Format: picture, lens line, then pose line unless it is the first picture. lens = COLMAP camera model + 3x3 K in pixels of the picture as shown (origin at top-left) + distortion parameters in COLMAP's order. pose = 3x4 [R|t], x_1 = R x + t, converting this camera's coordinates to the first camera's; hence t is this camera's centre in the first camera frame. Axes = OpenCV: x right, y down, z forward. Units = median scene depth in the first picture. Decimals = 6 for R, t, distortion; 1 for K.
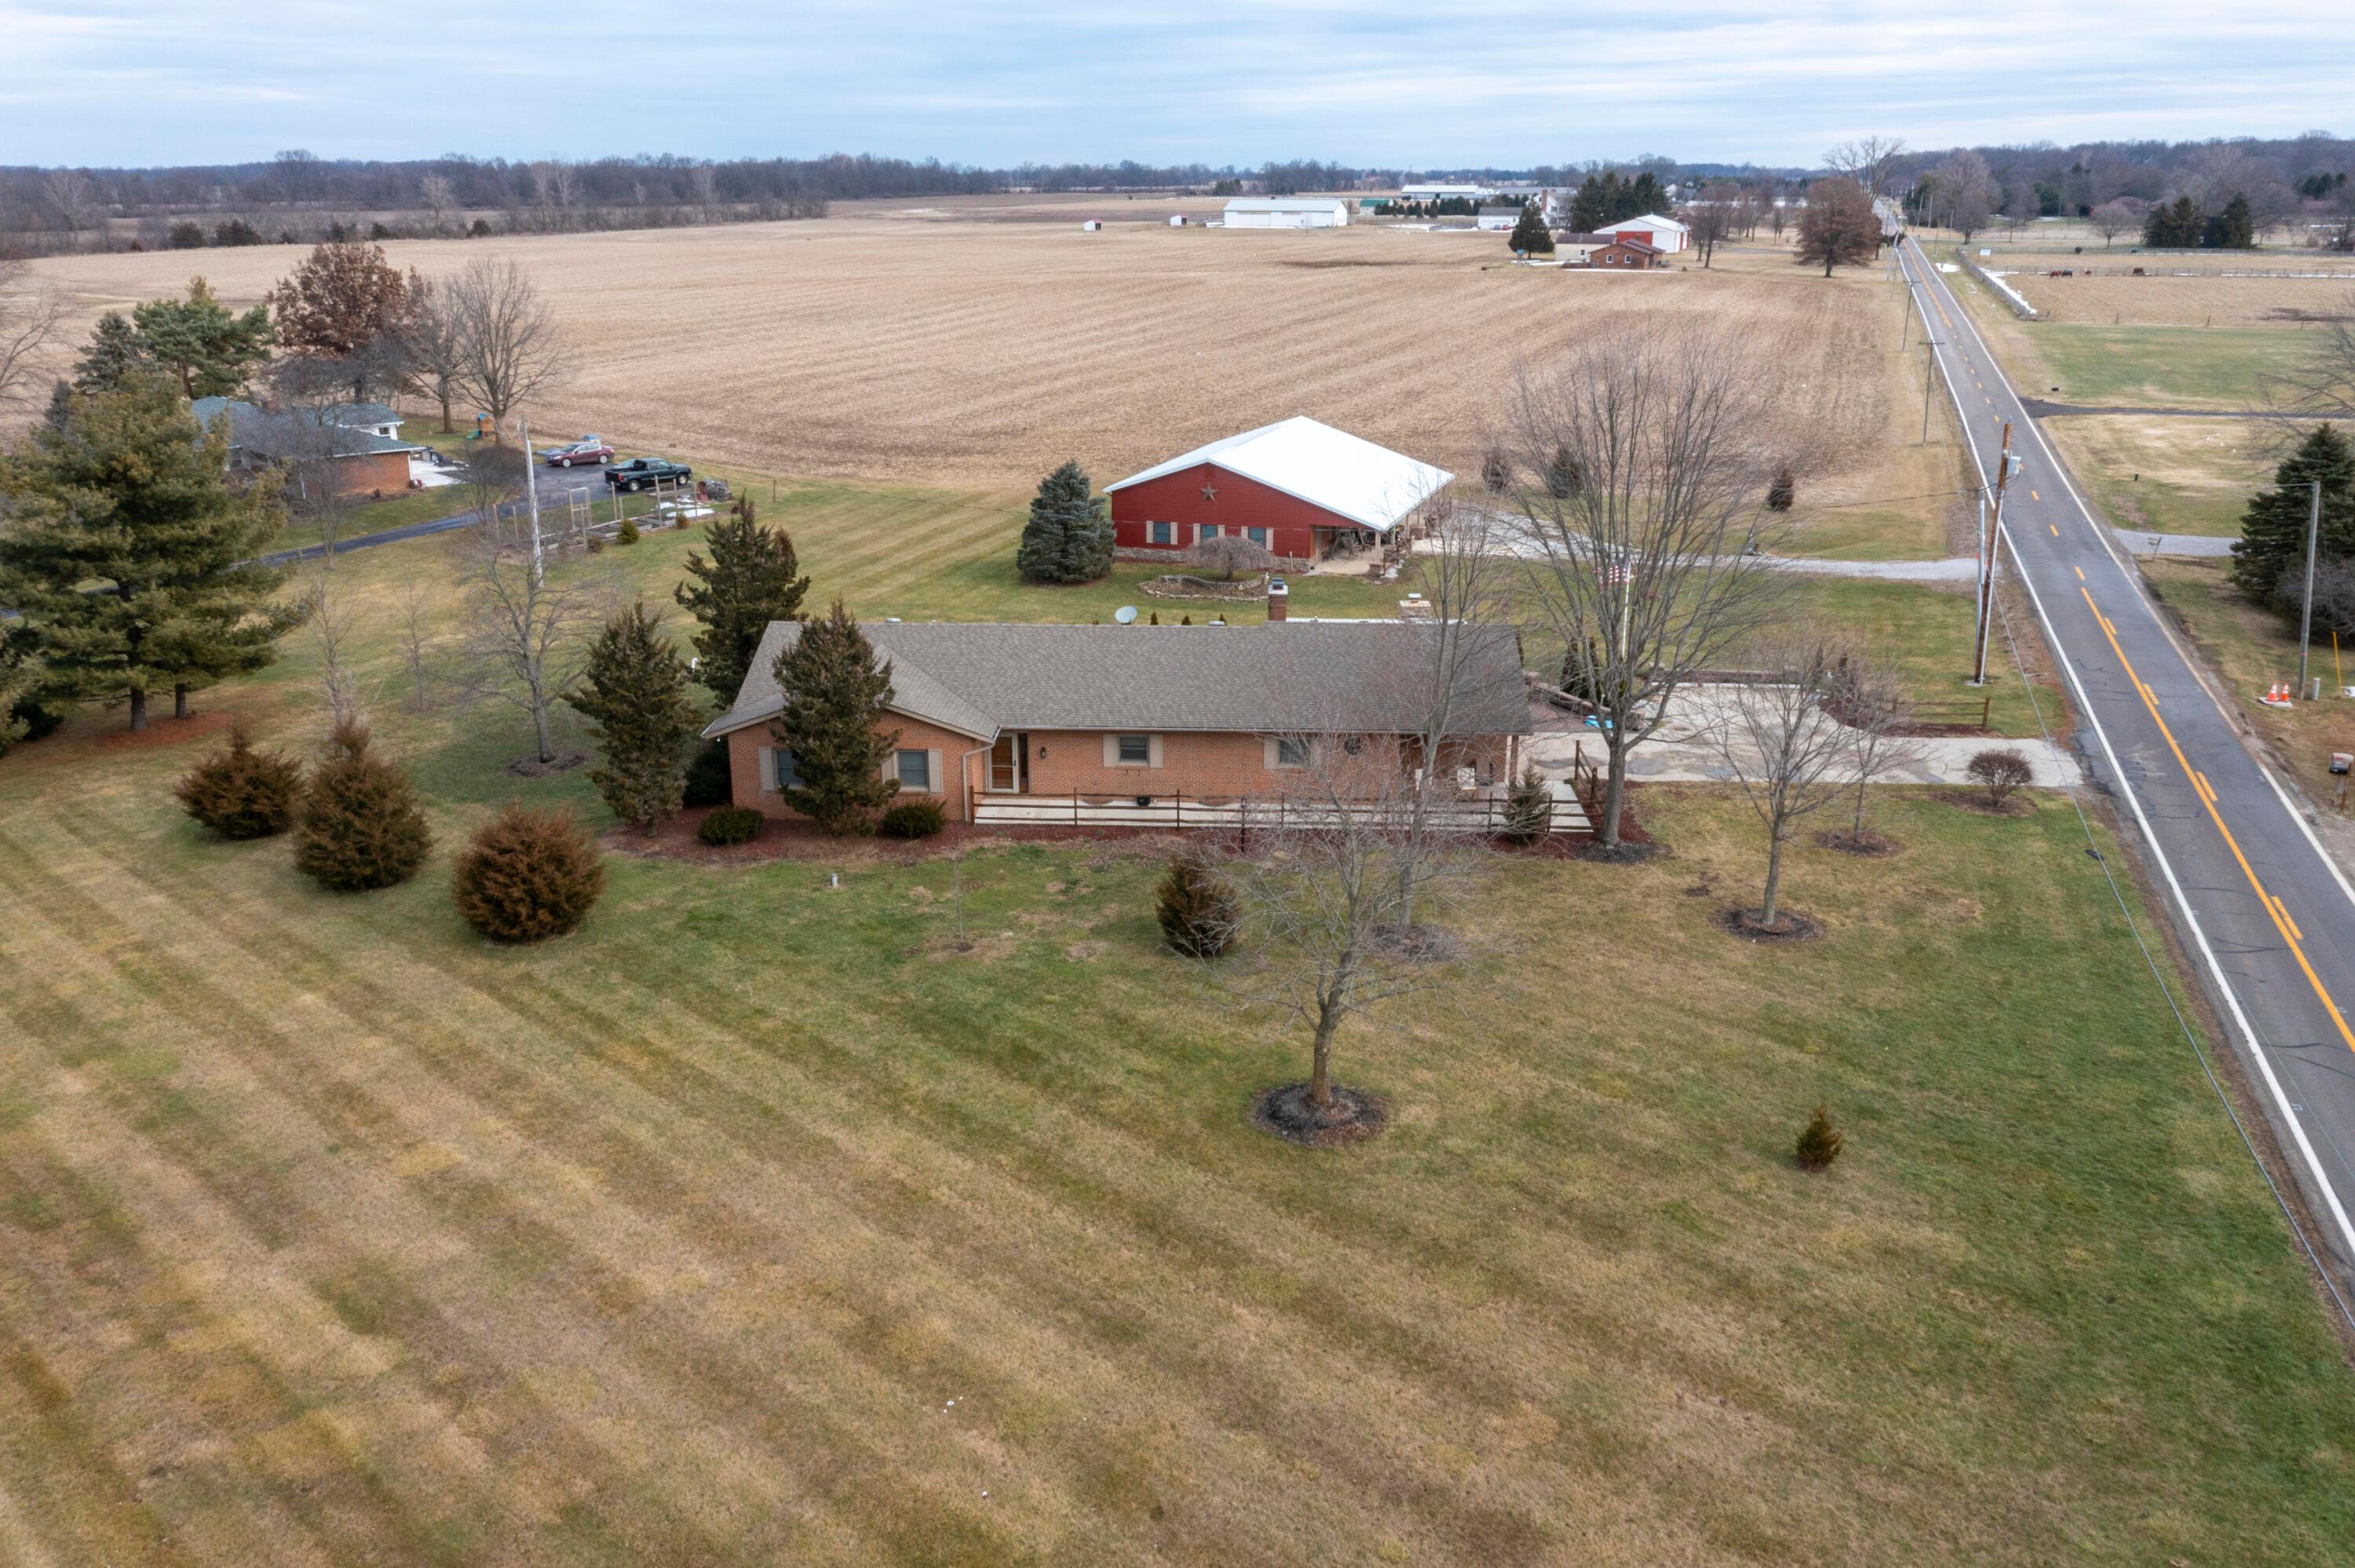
lens RADIAL K [[1932.9, 0, 1183.6], [0, 1932.9, 781.9], [0, 0, 1]] dist [-0.037454, 0.086841]
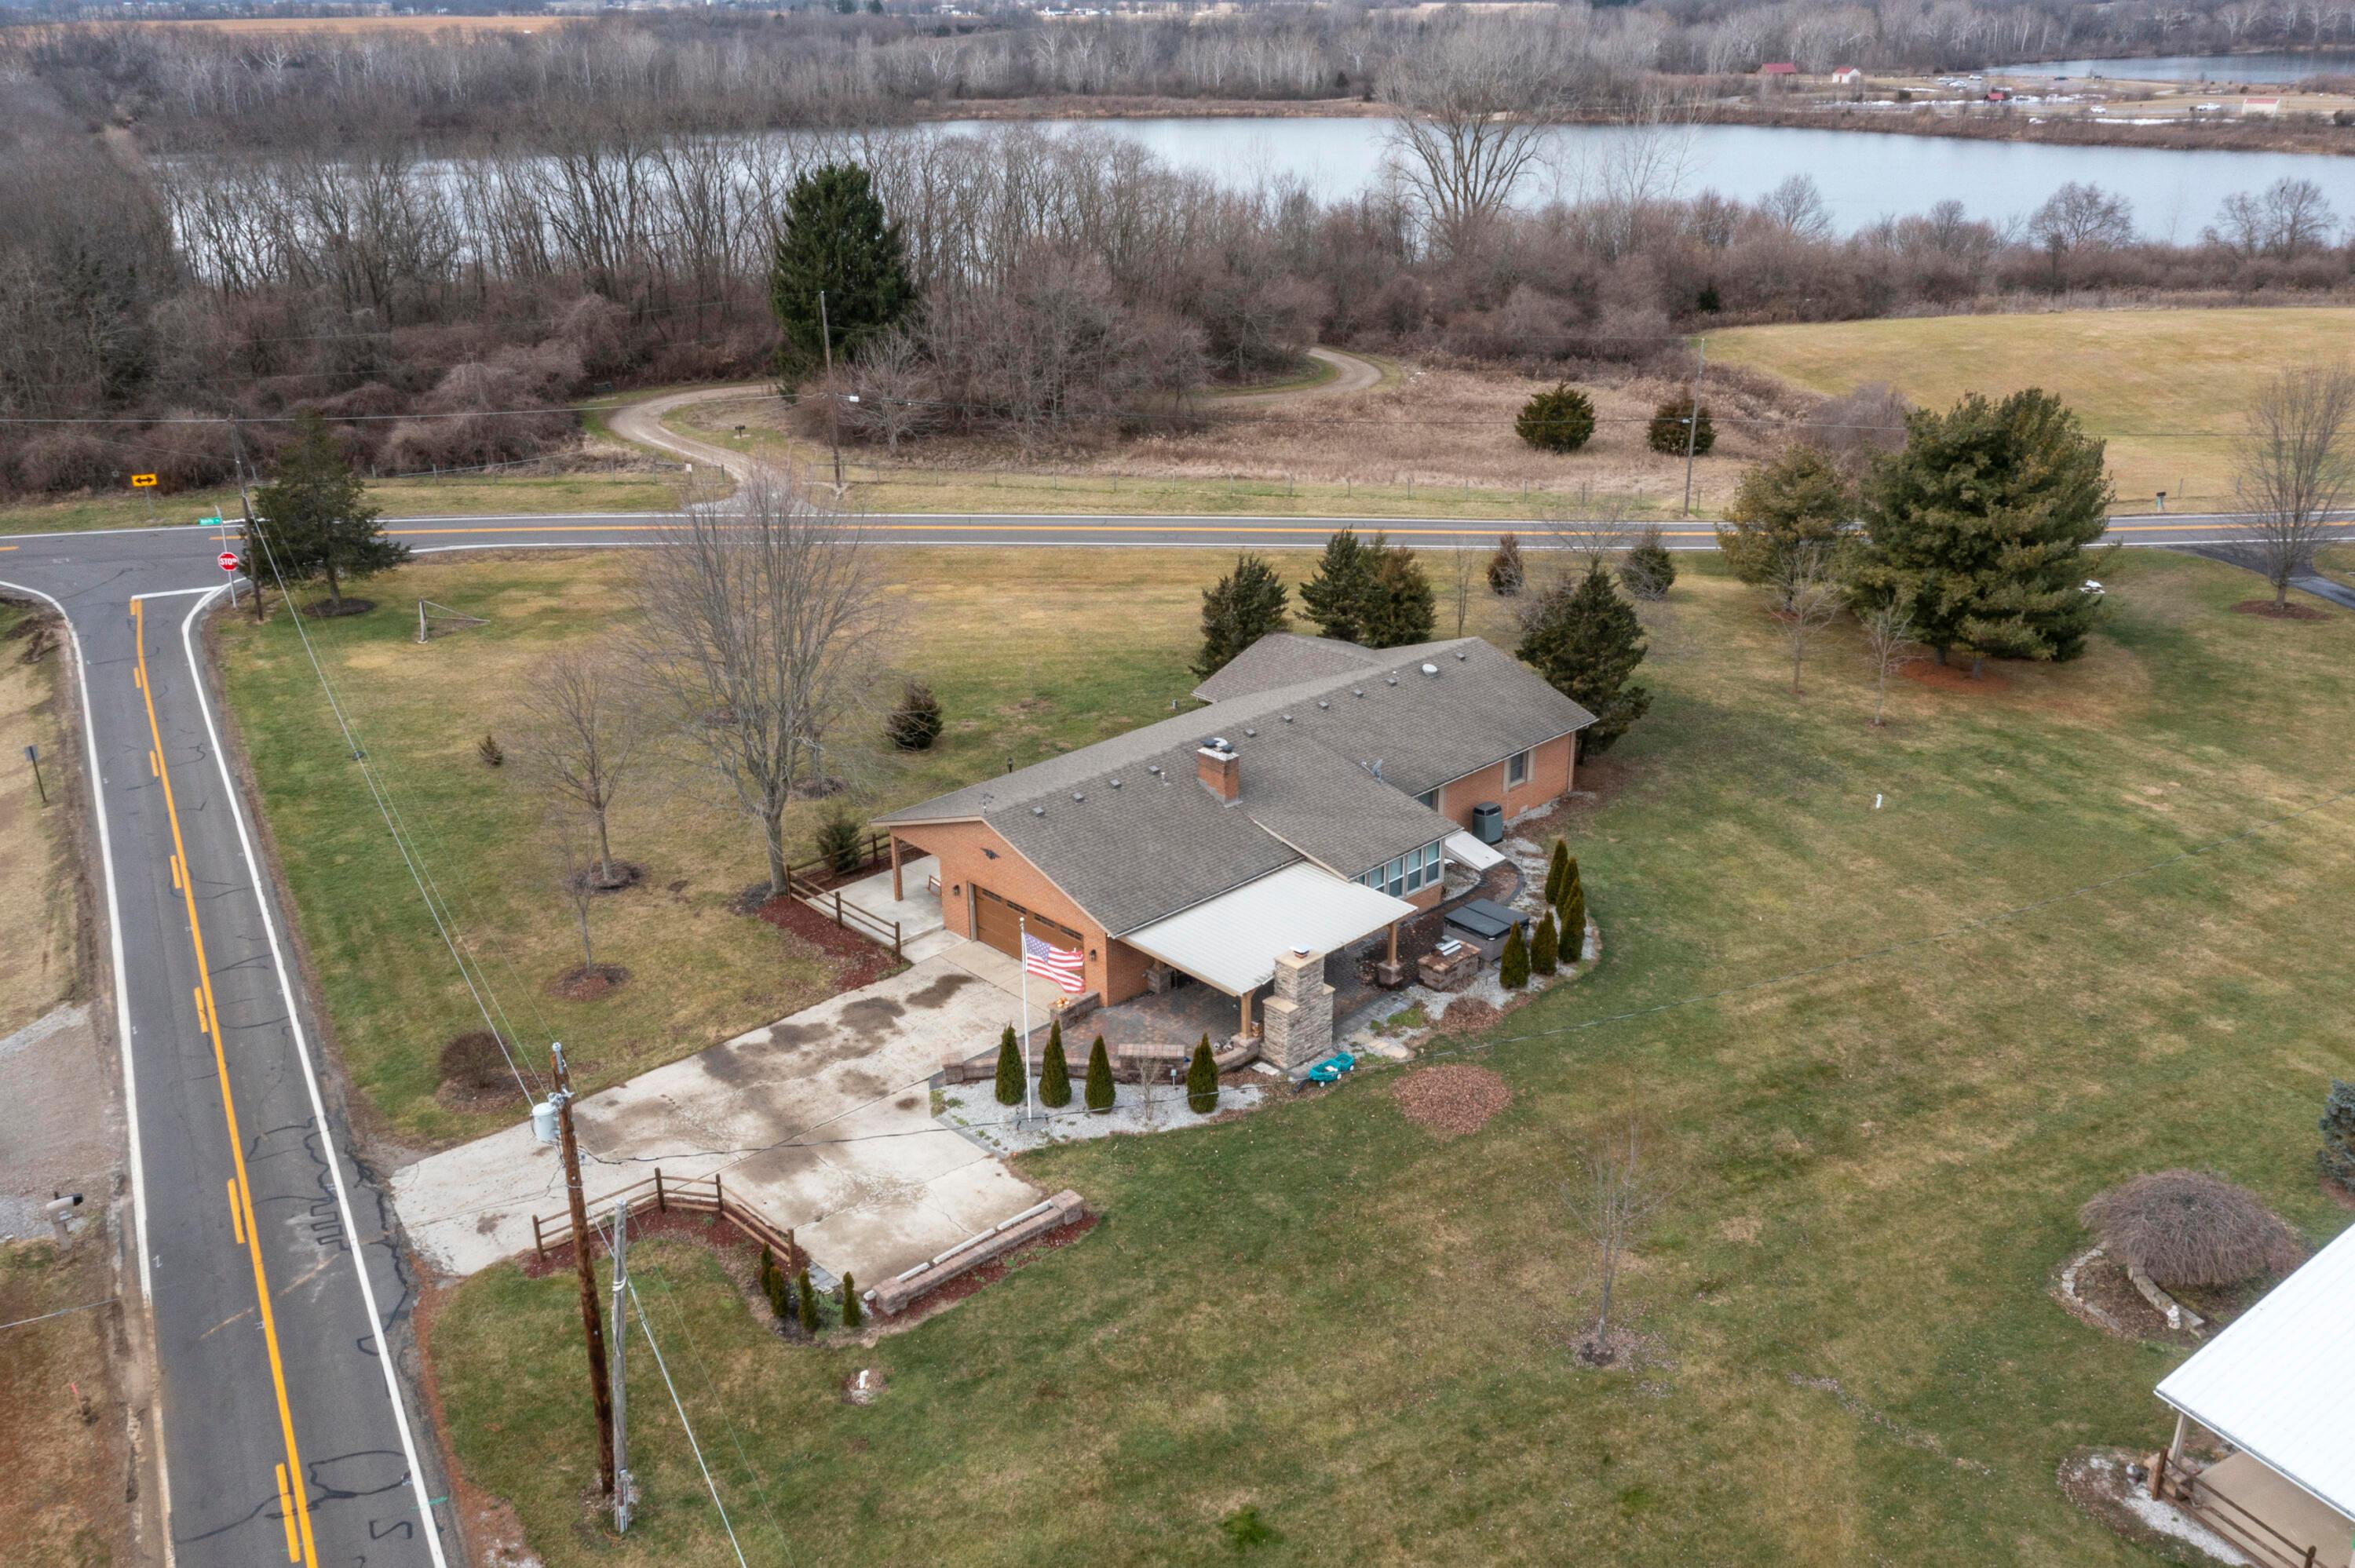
lens RADIAL K [[1953.9, 0, 1173.3], [0, 1953.9, 783.1], [0, 0, 1]] dist [-0.023478, 0.057586]
pose [[-0.688954, 0.282125, -0.667644, 0.907275], [-0.203435, 0.808840, 0.551718, -0.785434], [0.695670, 0.515930, -0.499859, 1.903561]]
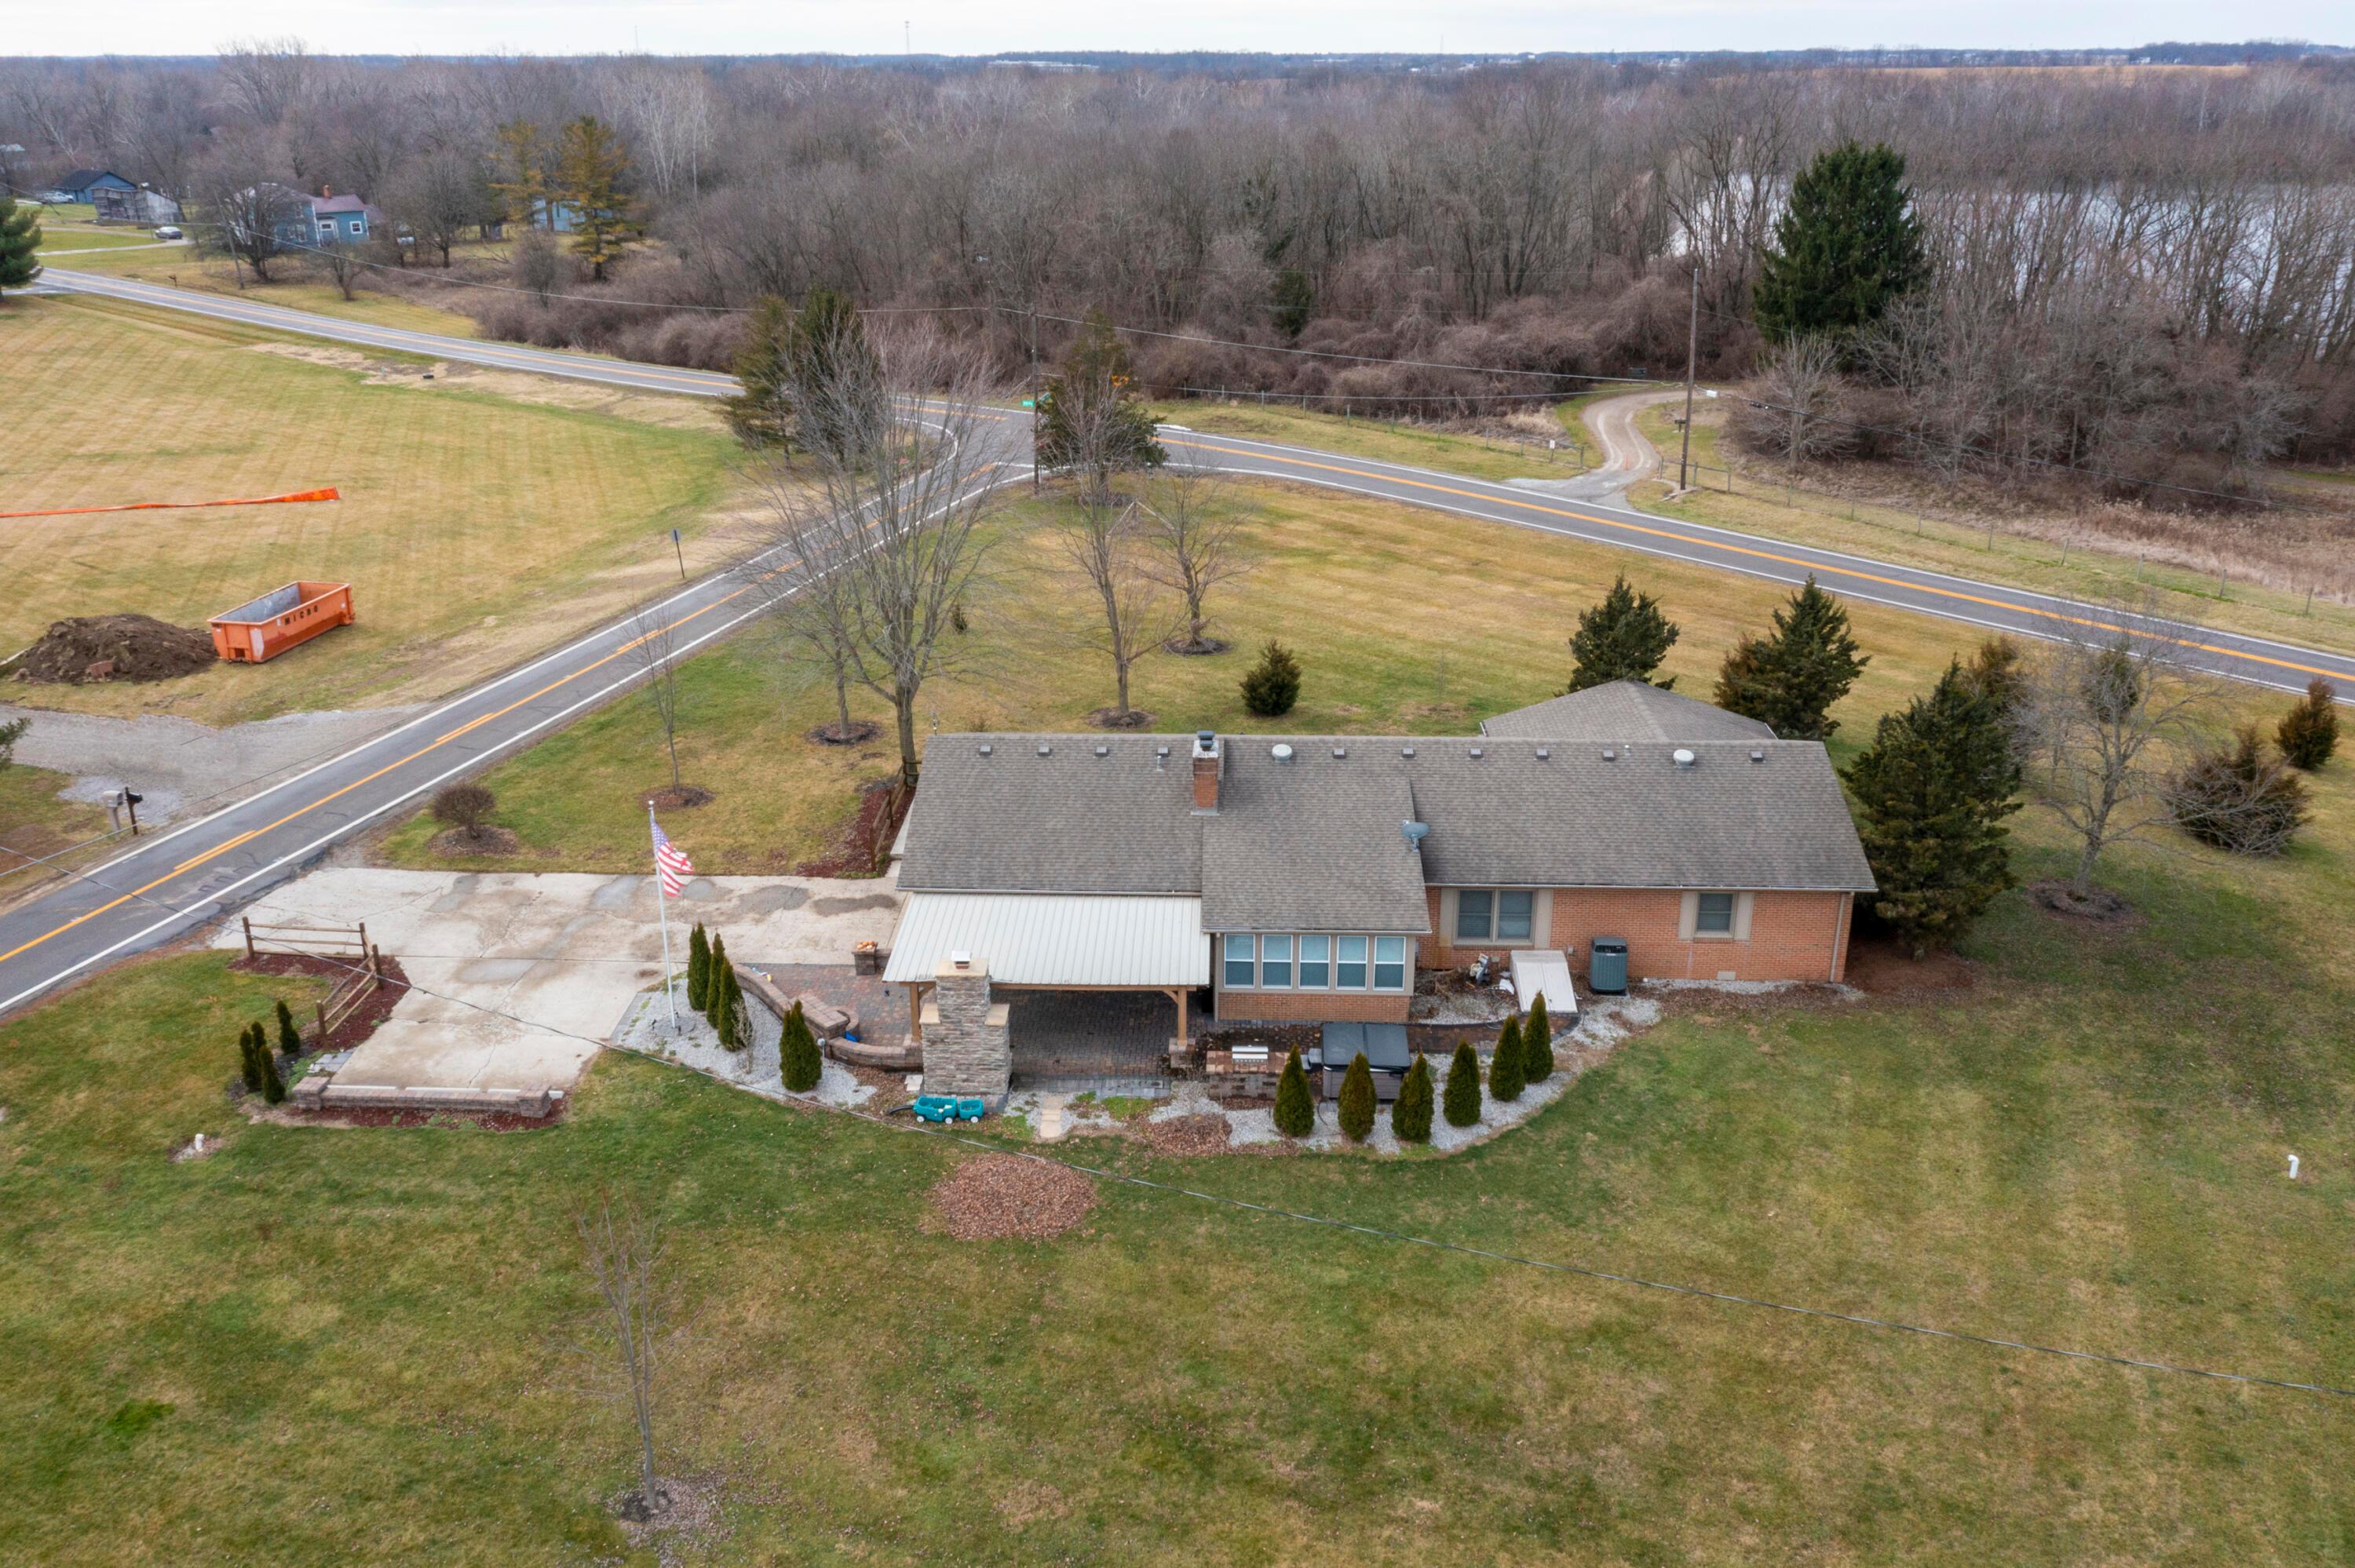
lens RADIAL K [[1932.9, 0, 1183.6], [0, 1932.9, 781.9], [0, 0, 1]] dist [-0.037454, 0.086841]
pose [[-0.999888, 0.008949, -0.011958, 0.086637], [-0.000307, 0.788140, 0.615496, -0.730209], [0.014933, 0.615431, -0.788050, 2.097790]]
